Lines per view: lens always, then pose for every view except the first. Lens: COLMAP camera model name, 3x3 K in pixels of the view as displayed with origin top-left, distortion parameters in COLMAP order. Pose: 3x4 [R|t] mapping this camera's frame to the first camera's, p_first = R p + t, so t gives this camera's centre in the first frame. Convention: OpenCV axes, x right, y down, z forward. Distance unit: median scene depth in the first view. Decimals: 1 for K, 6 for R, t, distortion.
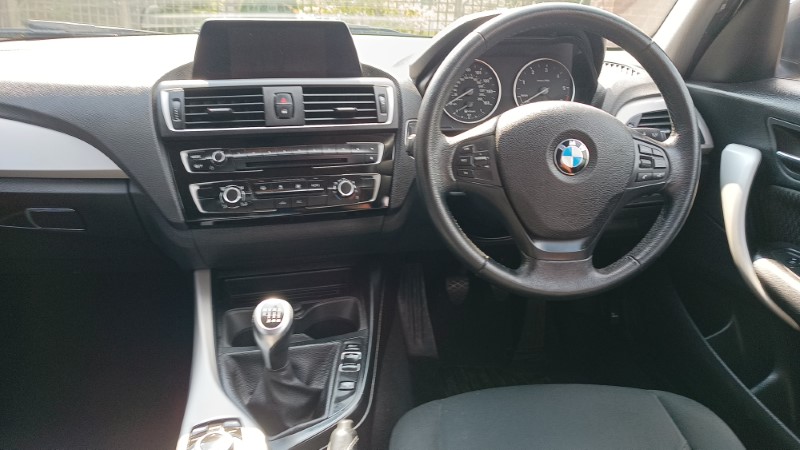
lens RADIAL K [[612.5, 0, 399.0], [0, 612.5, 223.4], [0, 0, 1]] dist [-0.001894, -0.006161]
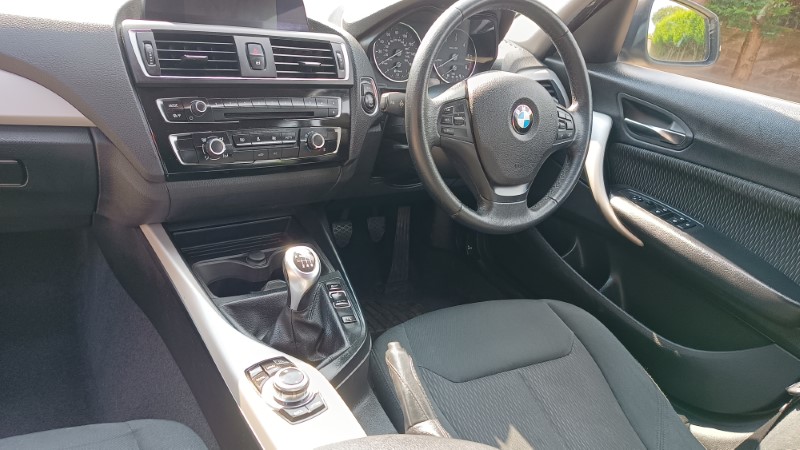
lens RADIAL K [[612.5, 0, 422.2], [0, 612.5, 238.7], [0, 0, 1]] dist [-0.001894, -0.006161]
pose [[0.891180, -0.058470, 0.449867, -0.419650], [0.007677, 0.993461, 0.113914, -0.008394], [-0.453585, -0.098065, 0.885801, -0.039258]]
